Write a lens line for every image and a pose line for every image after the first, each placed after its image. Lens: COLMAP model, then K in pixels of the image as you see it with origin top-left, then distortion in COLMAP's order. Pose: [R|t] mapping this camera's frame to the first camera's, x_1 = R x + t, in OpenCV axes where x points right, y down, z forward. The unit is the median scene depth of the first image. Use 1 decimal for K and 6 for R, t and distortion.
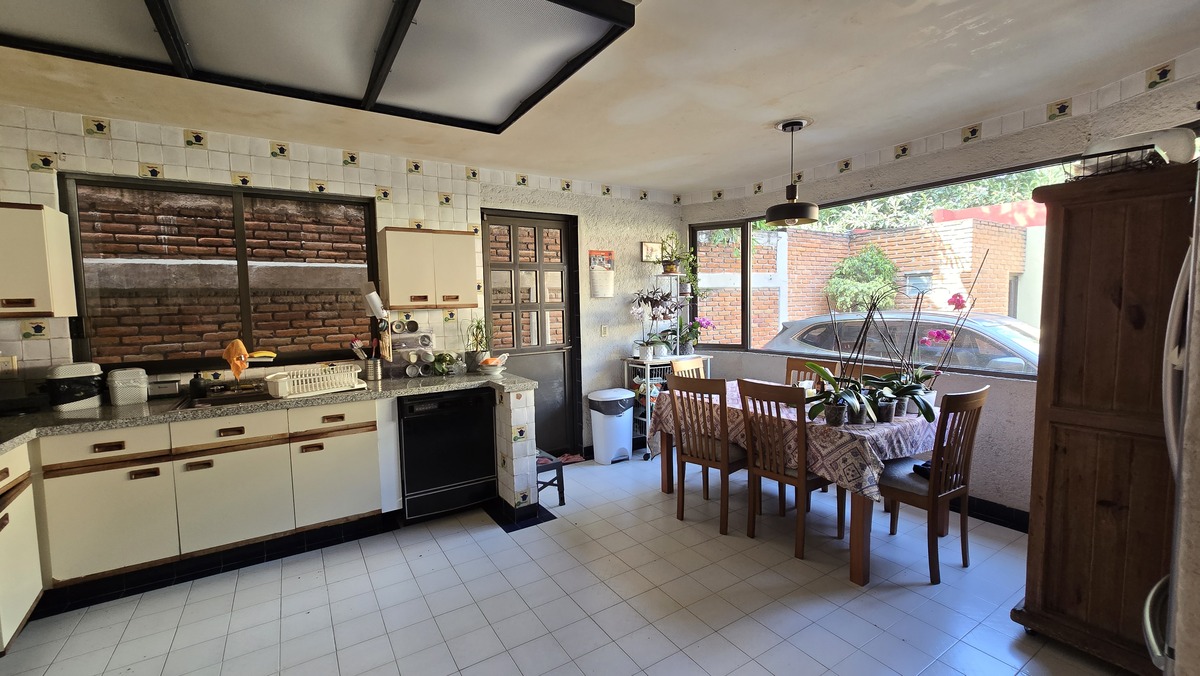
lens RADIAL K [[489.4, 0, 598.7], [0, 489.4, 337.2], [0, 0, 1]] dist [0.000394, -0.000098]
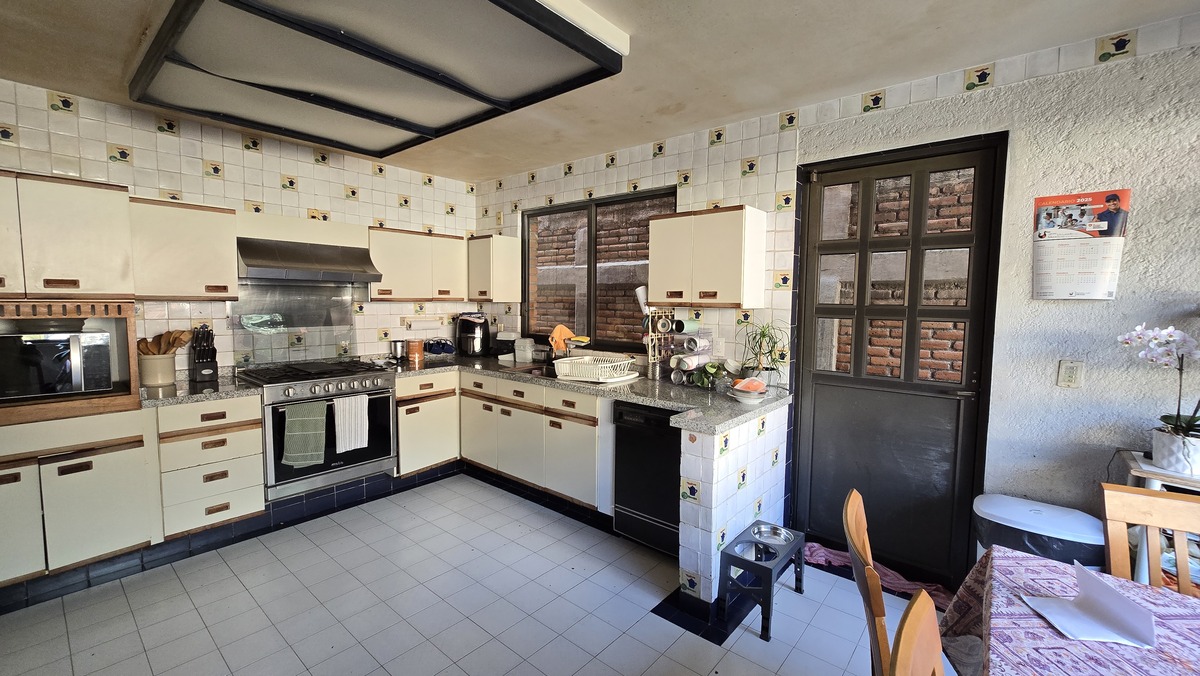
lens RADIAL K [[489.4, 0, 598.8], [0, 489.4, 336.8], [0, 0, 1]] dist [0.000394, -0.000098]
pose [[0.288947, 0.100116, -0.952096, 0.395755], [-0.086291, 0.993192, 0.078249, -0.057726], [0.953448, 0.059547, 0.295619, 0.585561]]
